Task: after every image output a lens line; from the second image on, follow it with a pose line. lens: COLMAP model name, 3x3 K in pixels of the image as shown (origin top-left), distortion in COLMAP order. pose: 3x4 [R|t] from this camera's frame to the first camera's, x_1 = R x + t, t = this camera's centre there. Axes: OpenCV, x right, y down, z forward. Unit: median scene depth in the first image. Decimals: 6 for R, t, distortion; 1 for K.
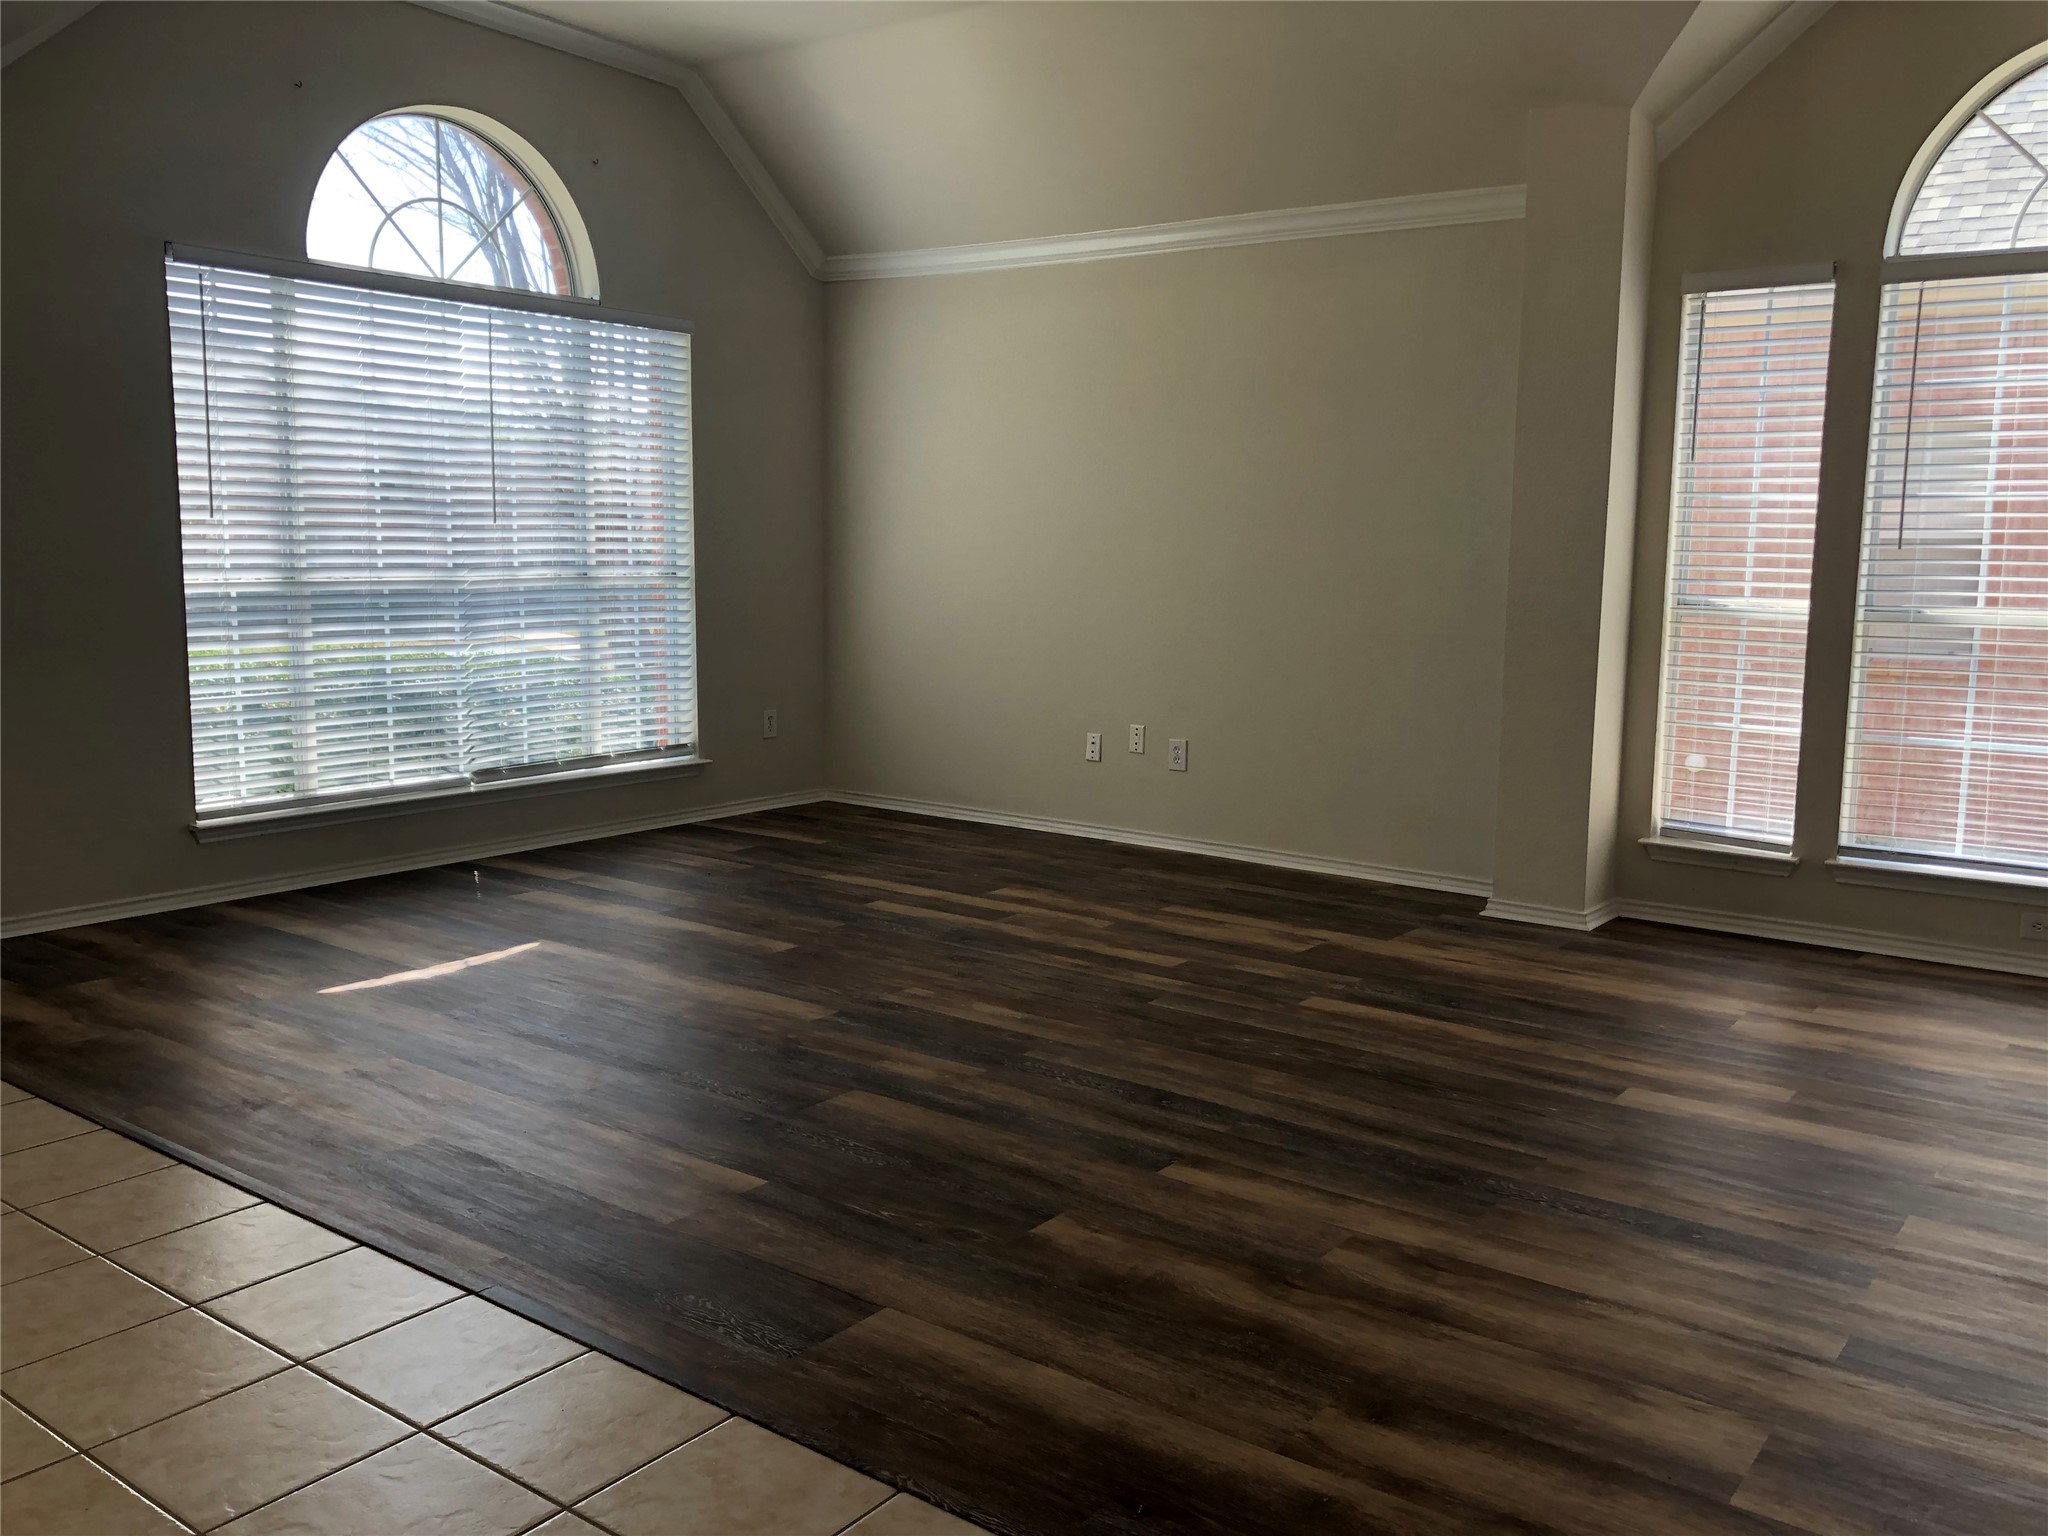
lens RADIAL K [[1687.8, 0, 1020.9], [0, 1687.8, 753.6], [0, 0, 1]] dist [0.046861, -0.043063]
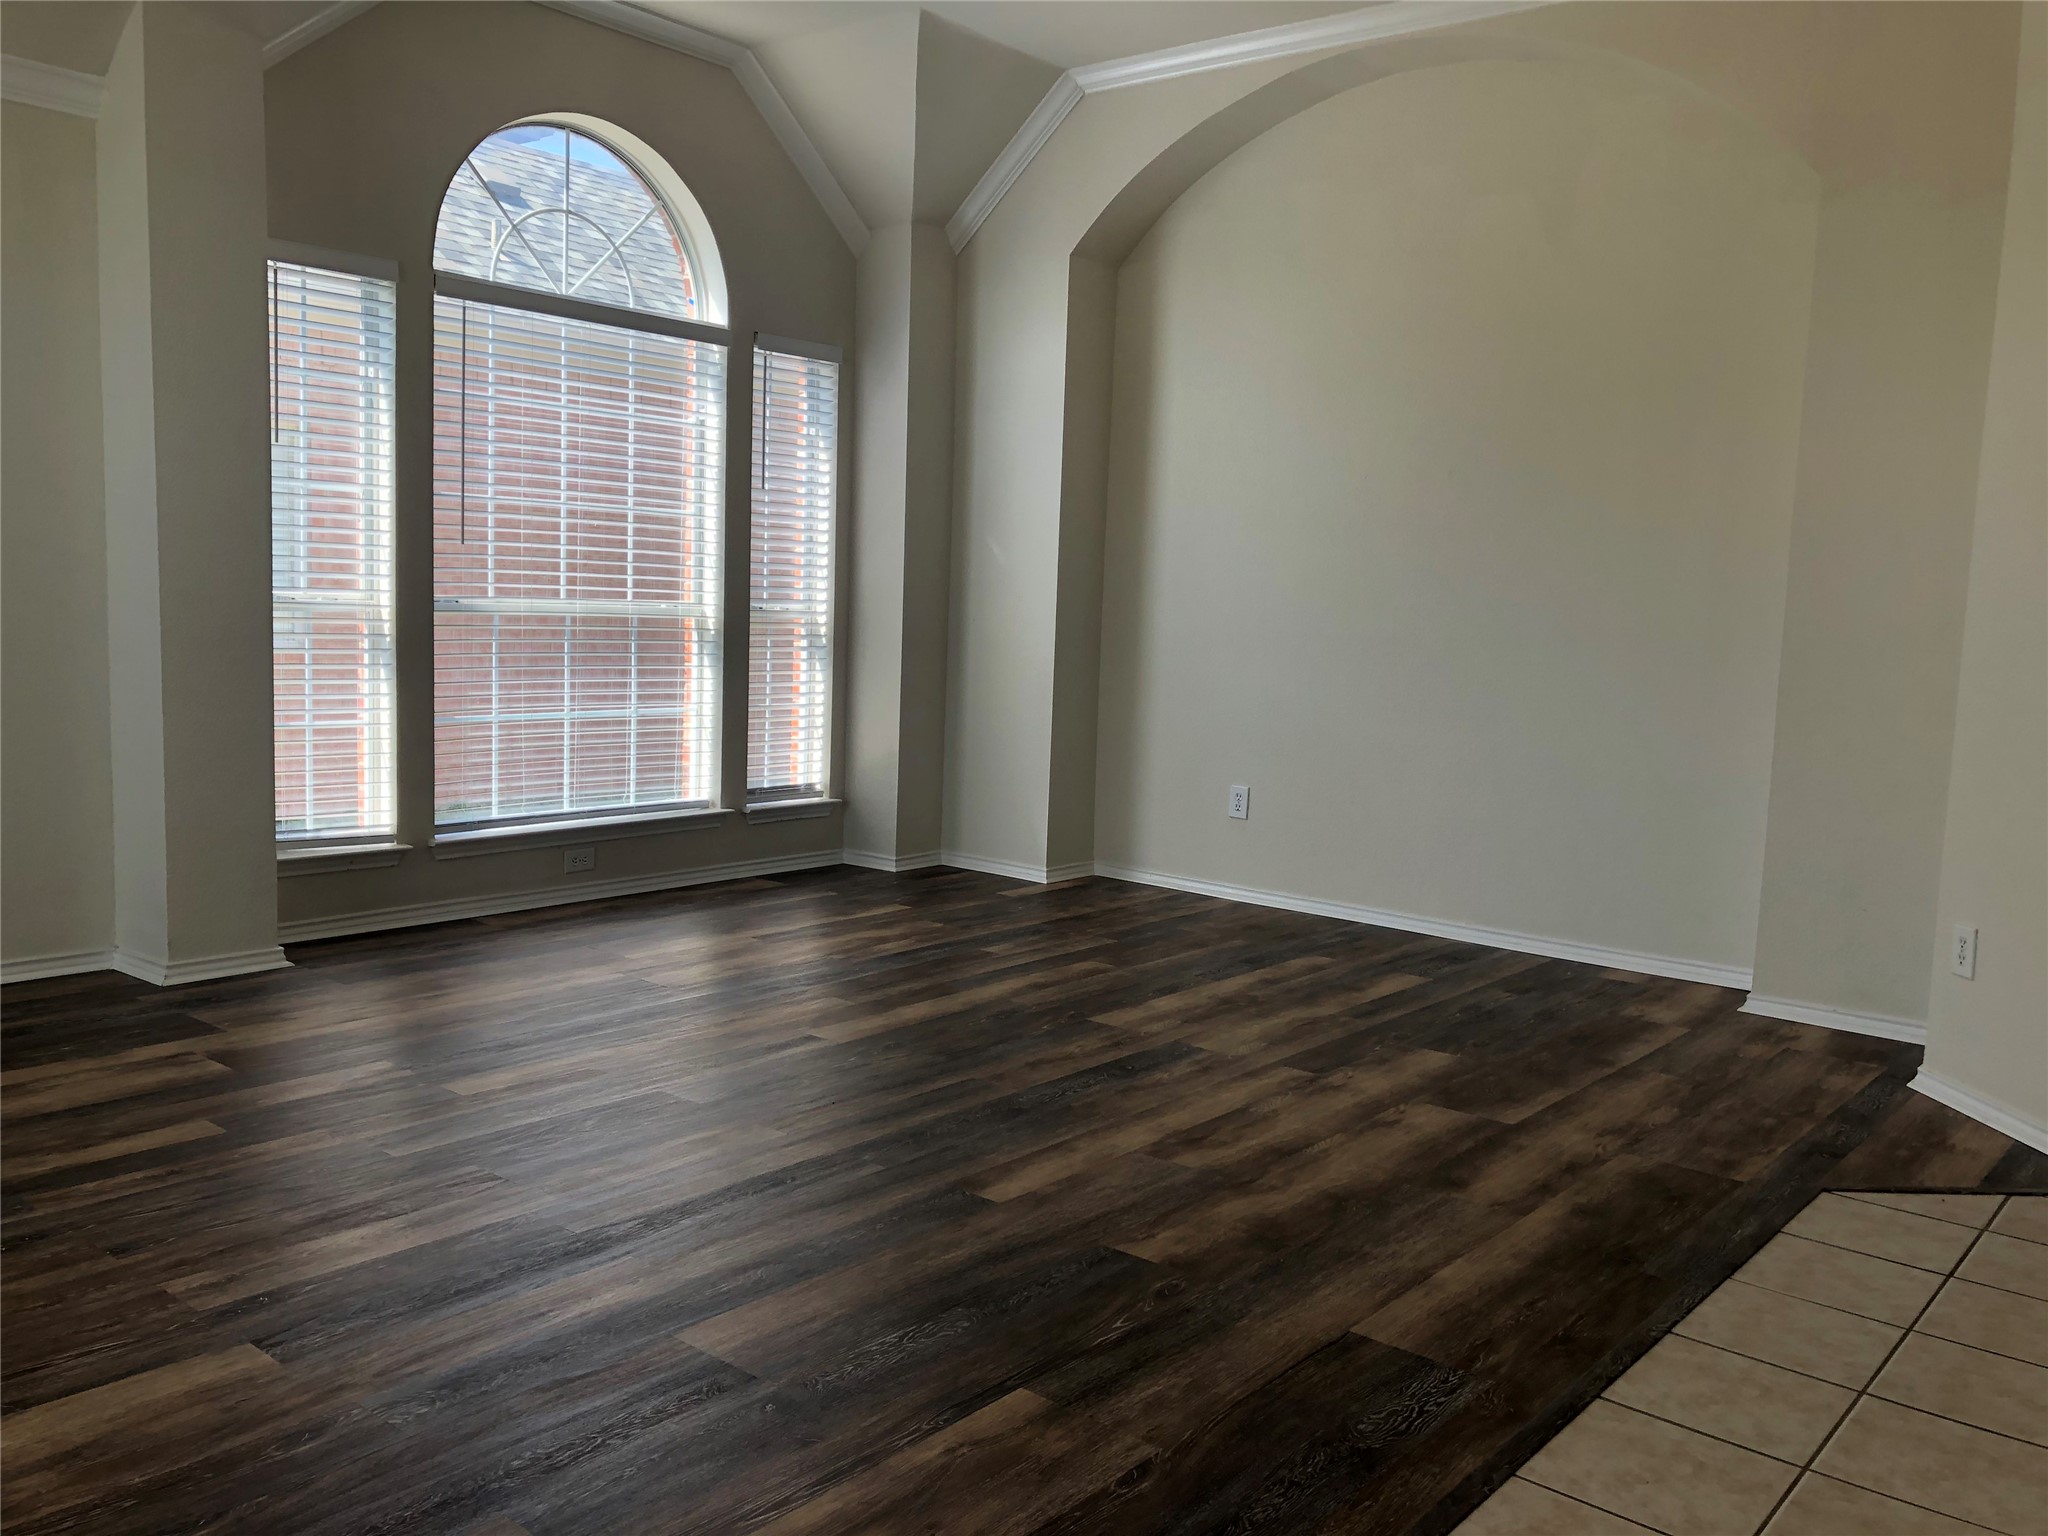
lens RADIAL K [[1687.8, 0, 1017.1], [0, 1687.8, 780.2], [0, 0, 1]] dist [0.046861, -0.043063]
pose [[0.041779, -0.129752, 0.990666, -0.833380], [0.085273, 0.988377, 0.125856, -0.114484], [-0.995481, 0.079219, 0.052358, 0.885940]]
